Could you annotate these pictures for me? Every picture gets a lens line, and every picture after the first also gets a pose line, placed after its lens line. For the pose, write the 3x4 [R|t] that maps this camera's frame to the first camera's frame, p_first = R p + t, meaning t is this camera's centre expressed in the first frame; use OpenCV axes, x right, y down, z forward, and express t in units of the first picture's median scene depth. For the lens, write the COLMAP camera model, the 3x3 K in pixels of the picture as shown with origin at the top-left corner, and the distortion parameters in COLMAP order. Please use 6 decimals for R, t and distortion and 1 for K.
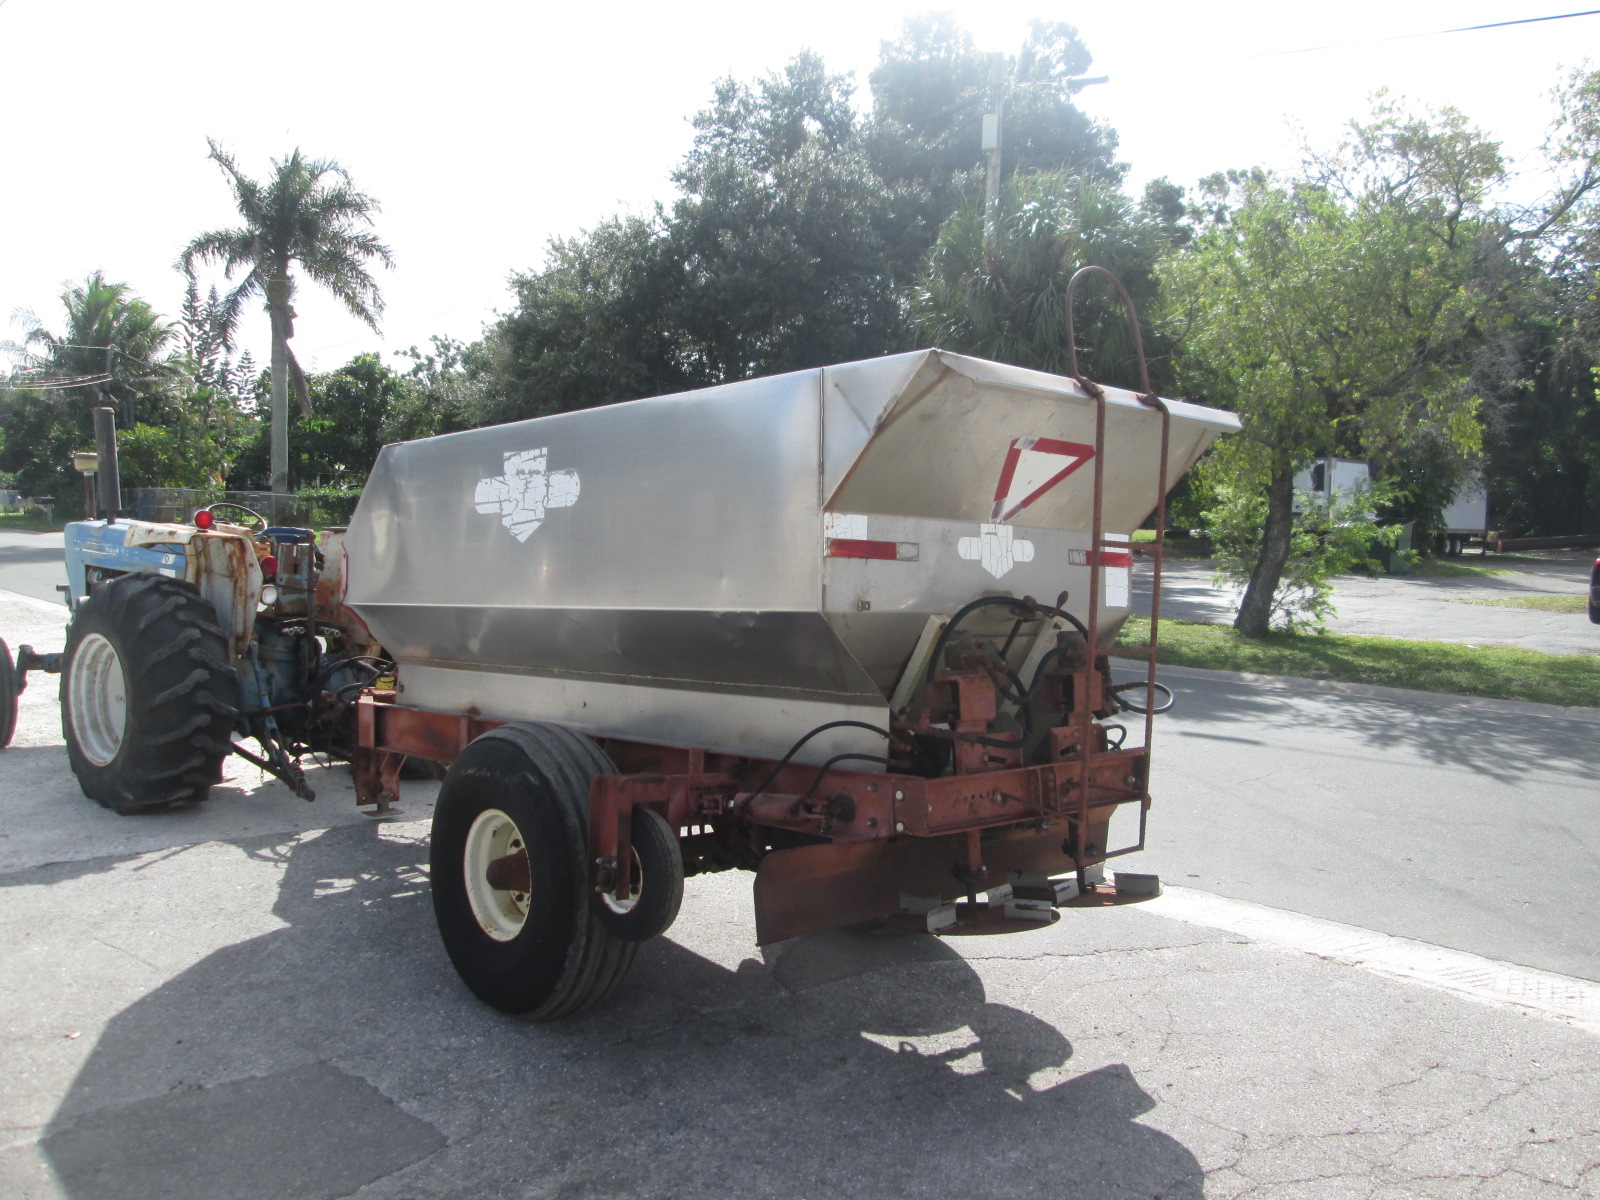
lens RADIAL K [[1335.2, 0, 800.0], [0, 1335.2, 600.0], [0, 0, 1]] dist [-0.010400, -0.001299]
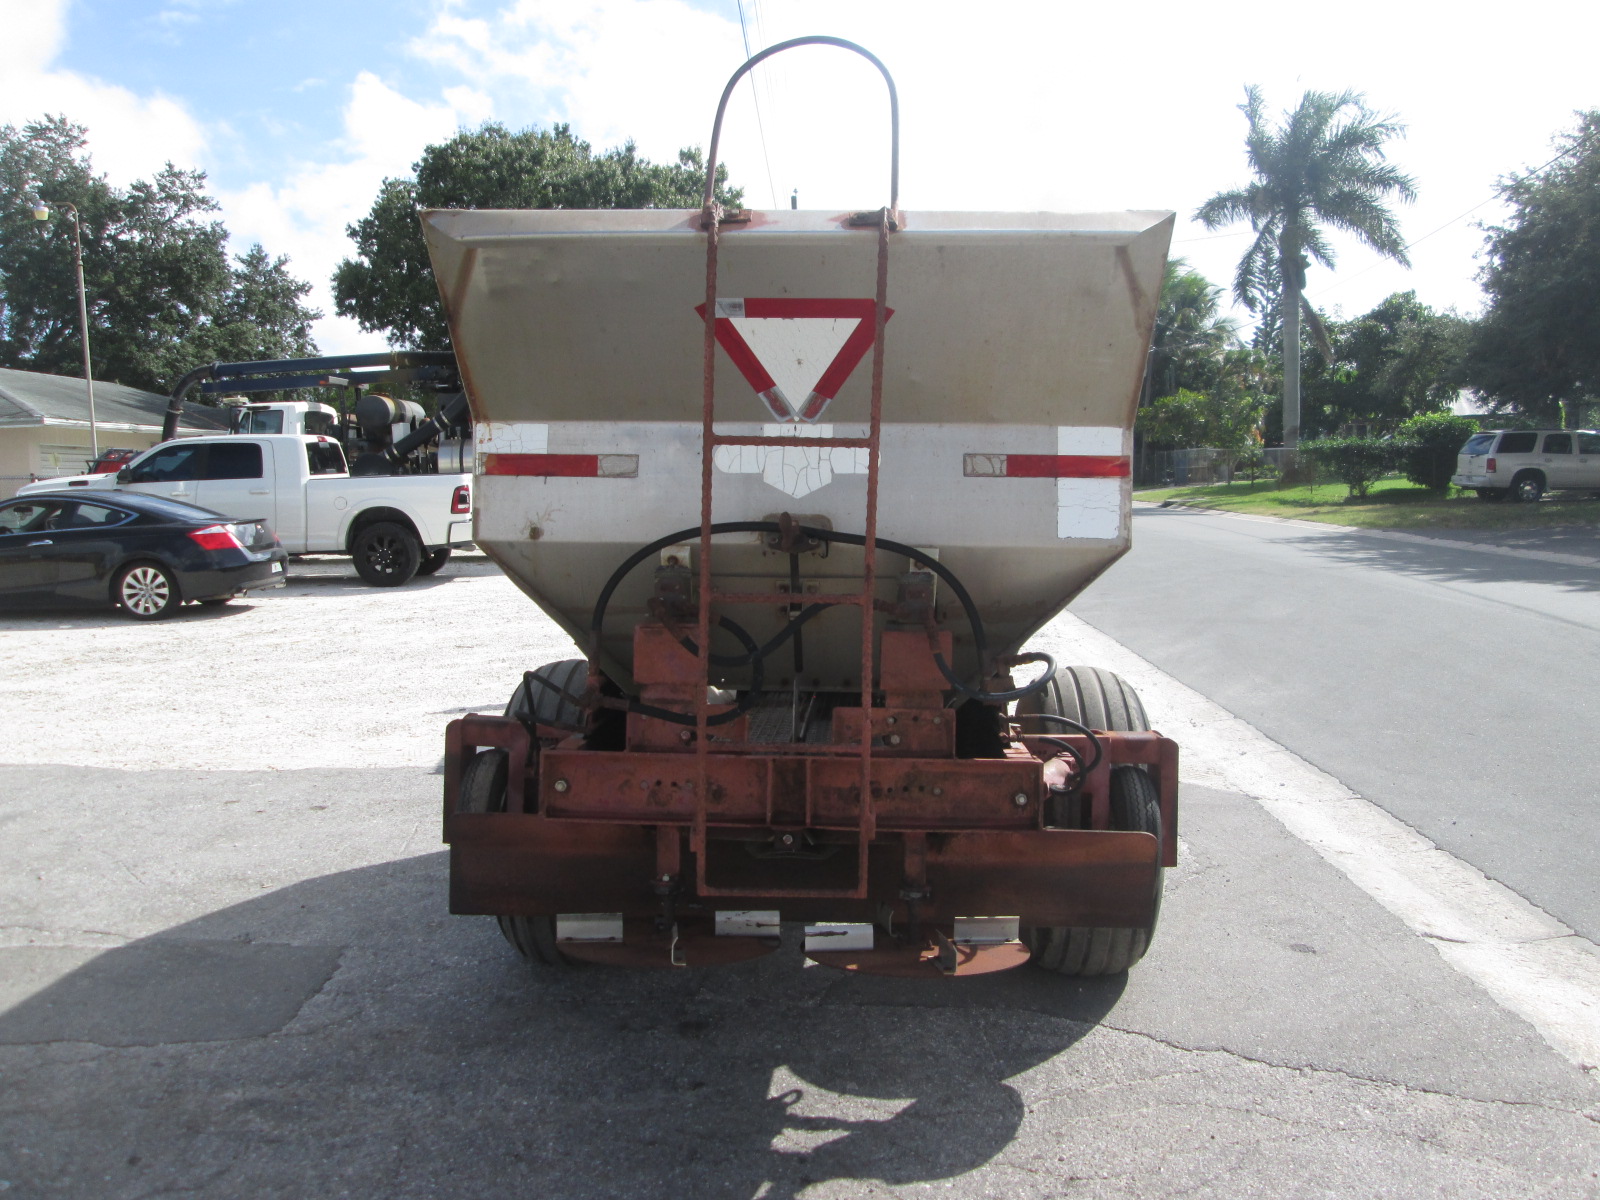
lens RADIAL K [[1329.8, 0, 778.1], [0, 1329.8, 601.3], [0, 0, 1]] dist [-0.026853, -0.000361]
pose [[0.688501, 0.028012, -0.724694, 0.617451], [-0.004767, 0.999407, 0.034102, 0.014516], [0.725219, -0.020024, 0.688227, 0.447536]]
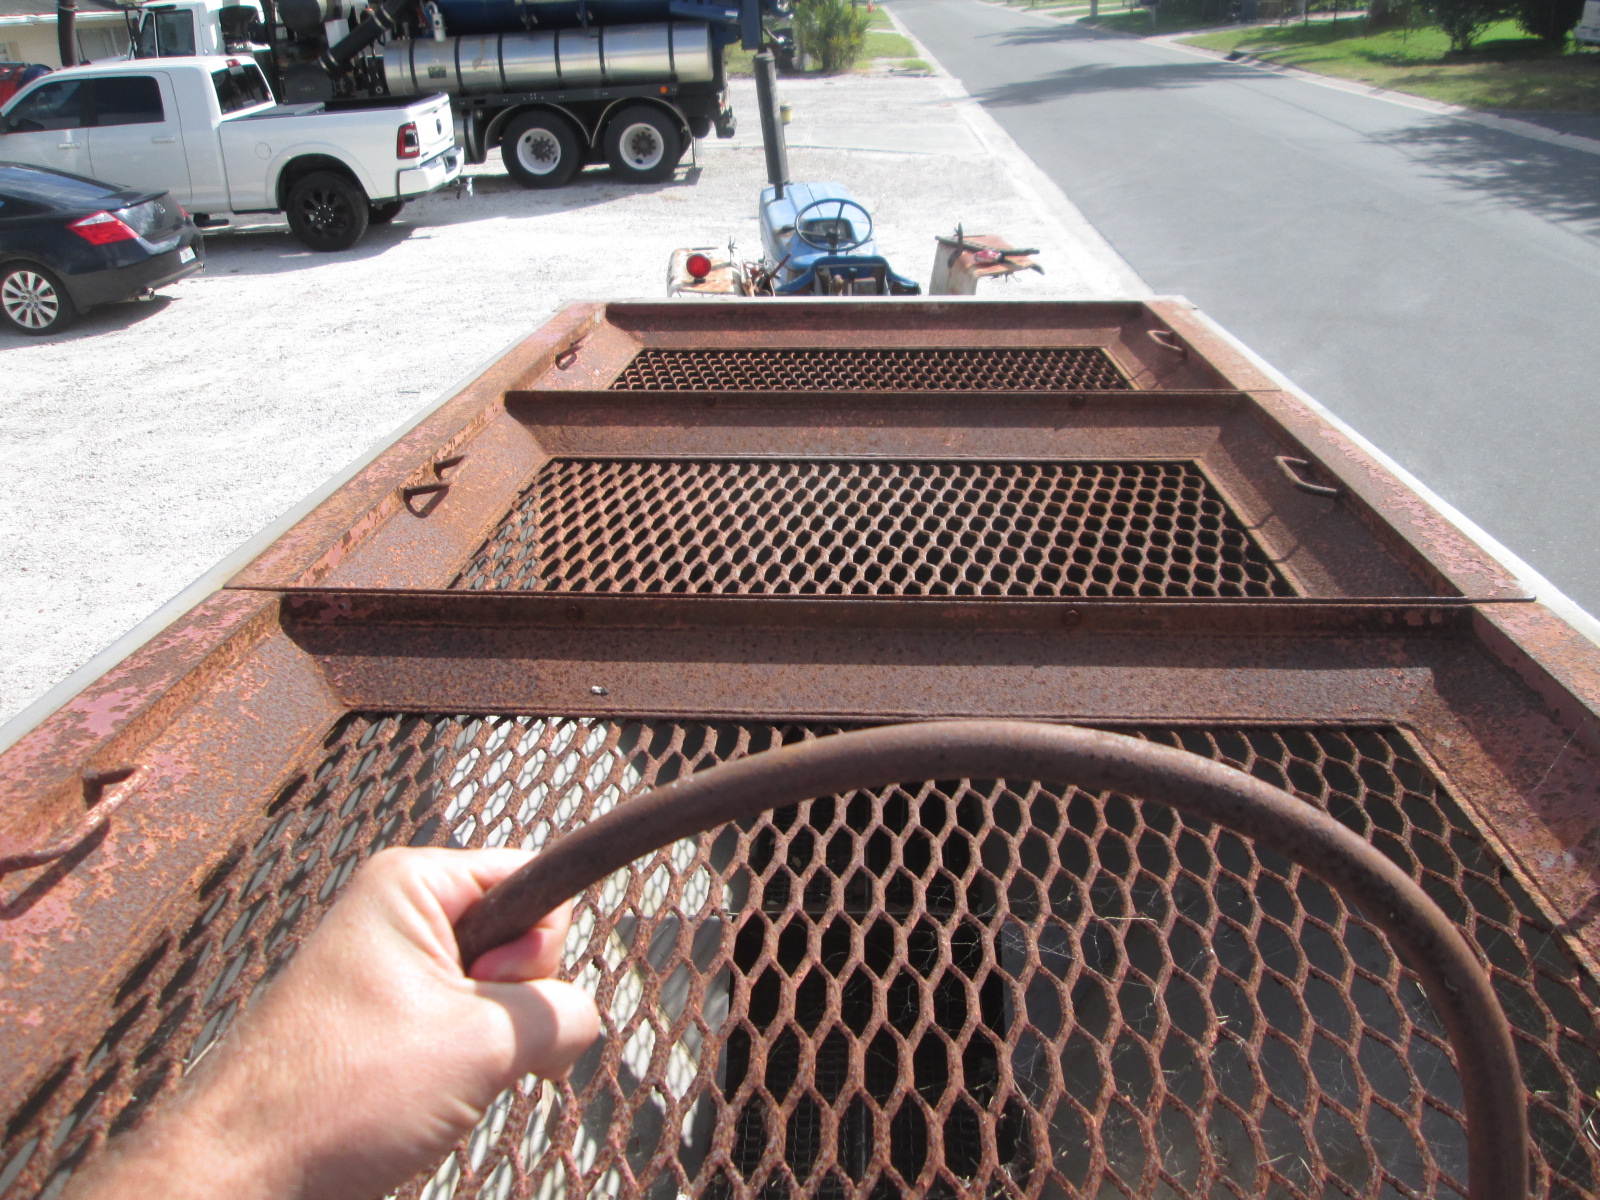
lens RADIAL K [[1329.8, 0, 778.1], [0, 1329.8, 601.3], [0, 0, 1]] dist [-0.026853, -0.000361]
pose [[0.679537, 0.257453, -0.686984, 0.260191], [0.015763, 0.931064, 0.364516, -0.251041], [0.733472, -0.258532, 0.628634, 0.799110]]
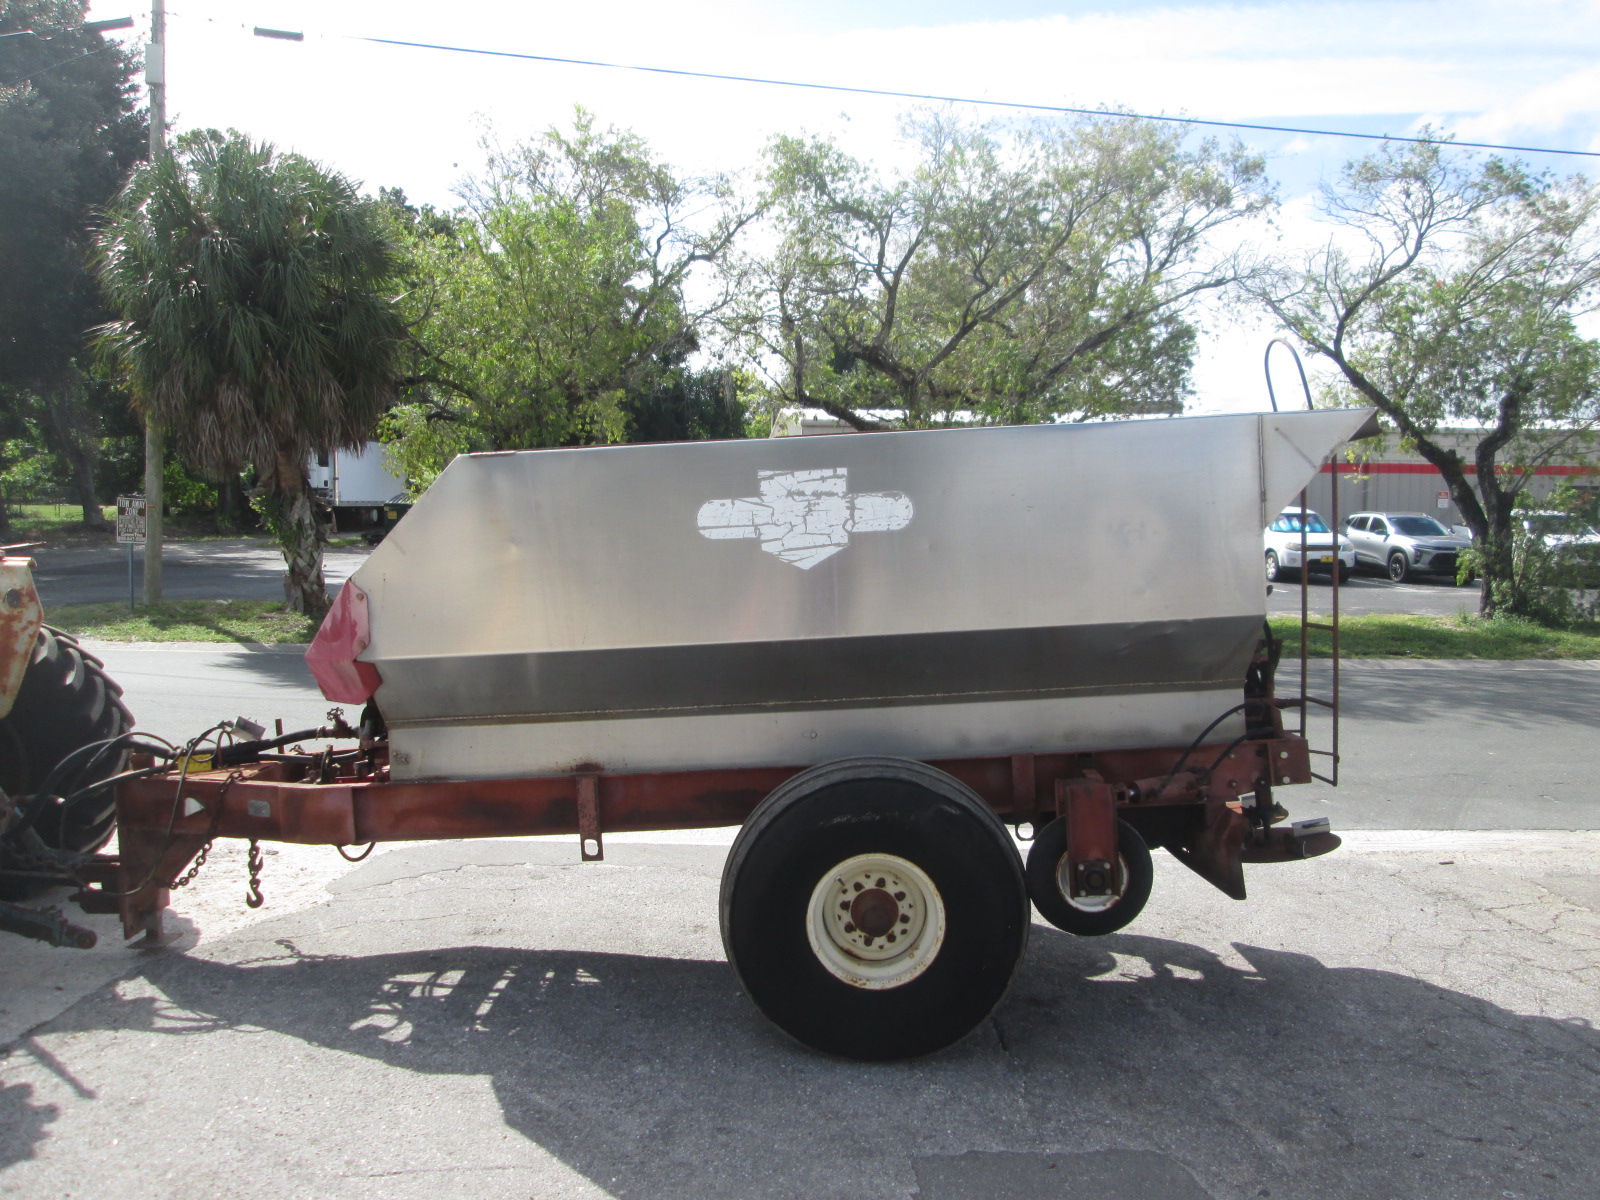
lens RADIAL K [[1325.3, 0, 811.3], [0, 1325.3, 576.2], [0, 0, 1]] dist [-0.036119, -0.003131]
pose [[0.686221, -0.060449, 0.724877, -0.917545], [0.058081, 0.997913, 0.028234, -0.067212], [-0.725071, 0.022727, 0.688300, 0.380396]]
